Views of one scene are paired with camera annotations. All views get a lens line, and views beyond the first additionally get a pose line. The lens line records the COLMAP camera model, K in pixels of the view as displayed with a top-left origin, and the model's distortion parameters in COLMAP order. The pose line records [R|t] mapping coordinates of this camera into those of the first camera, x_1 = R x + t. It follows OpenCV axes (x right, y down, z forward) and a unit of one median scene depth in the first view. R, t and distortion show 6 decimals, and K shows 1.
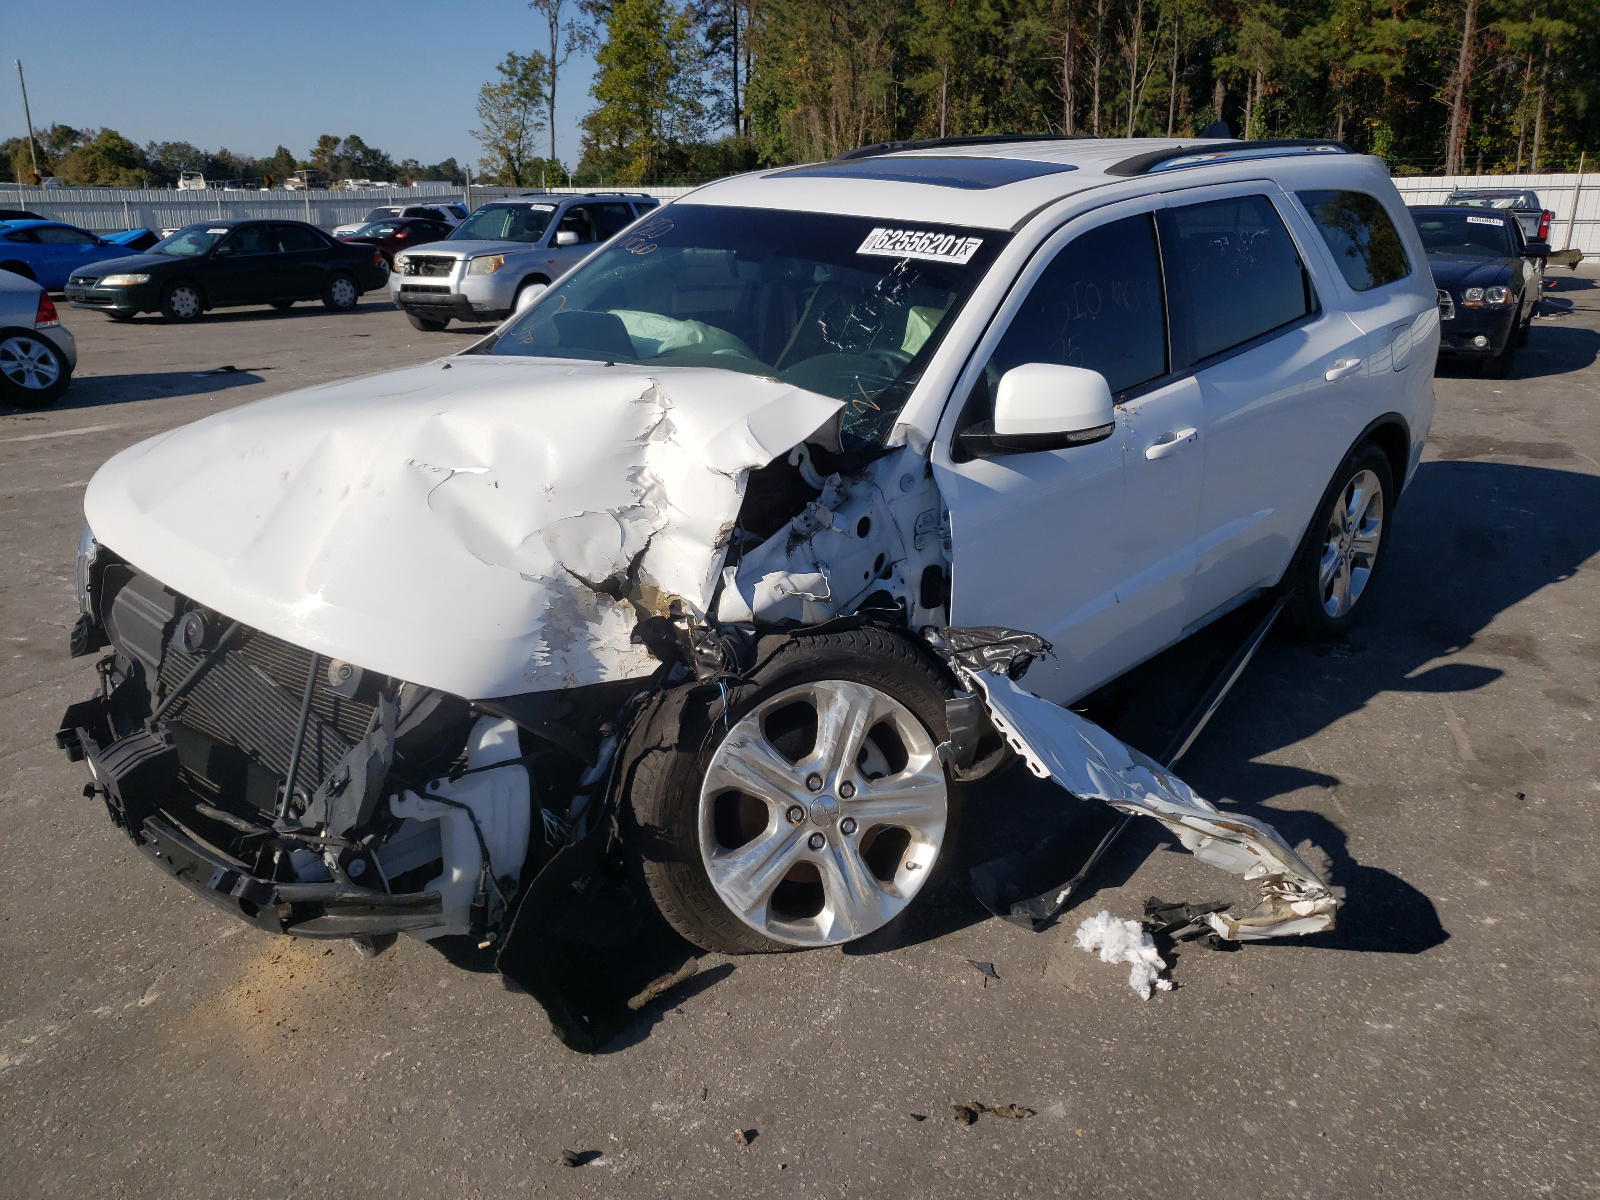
lens RADIAL K [[1261.3, 0, 805.5], [0, 1261.3, 552.9], [0, 0, 1]] dist [0.088565, -0.158927]
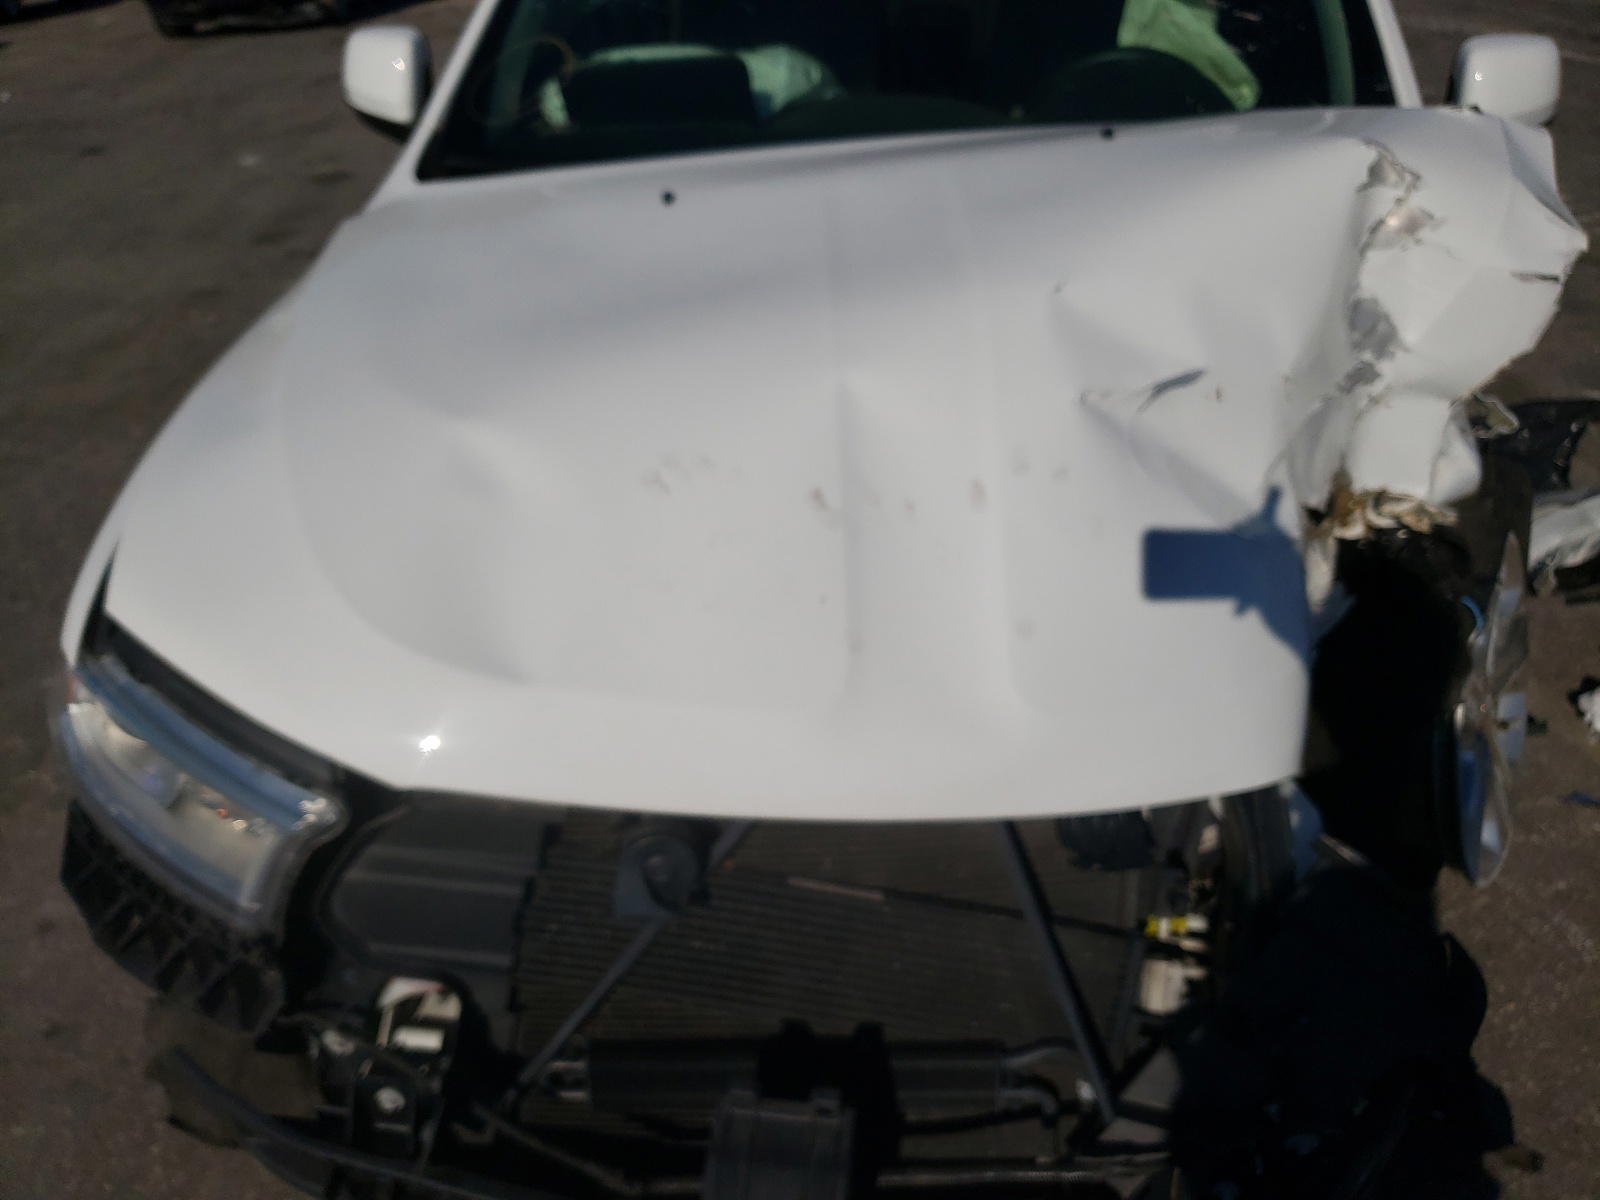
lens RADIAL K [[1261.3, 0, 805.5], [0, 1261.3, 552.9], [0, 0, 1]] dist [0.088565, -0.158927]
pose [[0.809856, -0.326436, 0.487415, -0.658365], [0.210059, 0.937149, 0.278617, -0.175277], [-0.547731, -0.123254, 0.827526, 0.634815]]
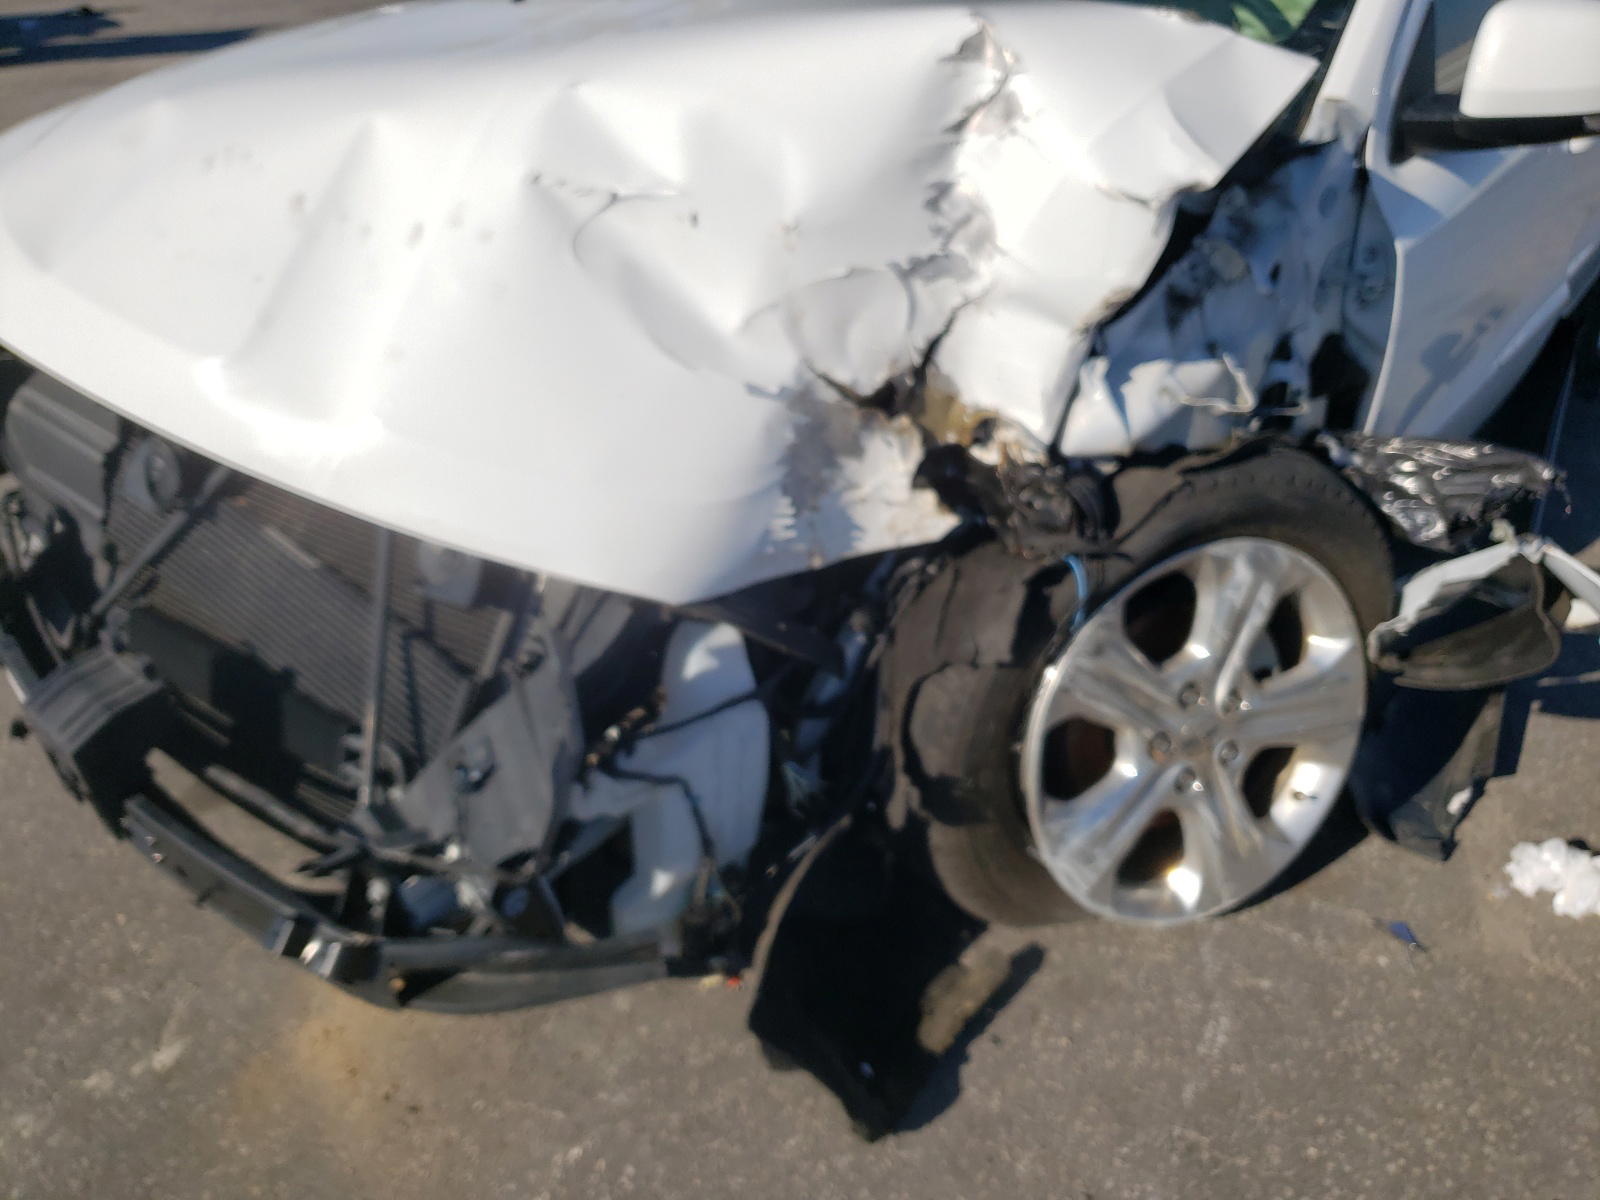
lens RADIAL K [[1261.3, 0, 805.5], [0, 1261.3, 552.9], [0, 0, 1]] dist [0.088565, -0.158927]
pose [[0.997869, -0.021947, 0.061448, -0.229031], [0.005991, 0.968574, 0.248654, -0.049721], [-0.064975, -0.247756, 0.966641, 0.421841]]
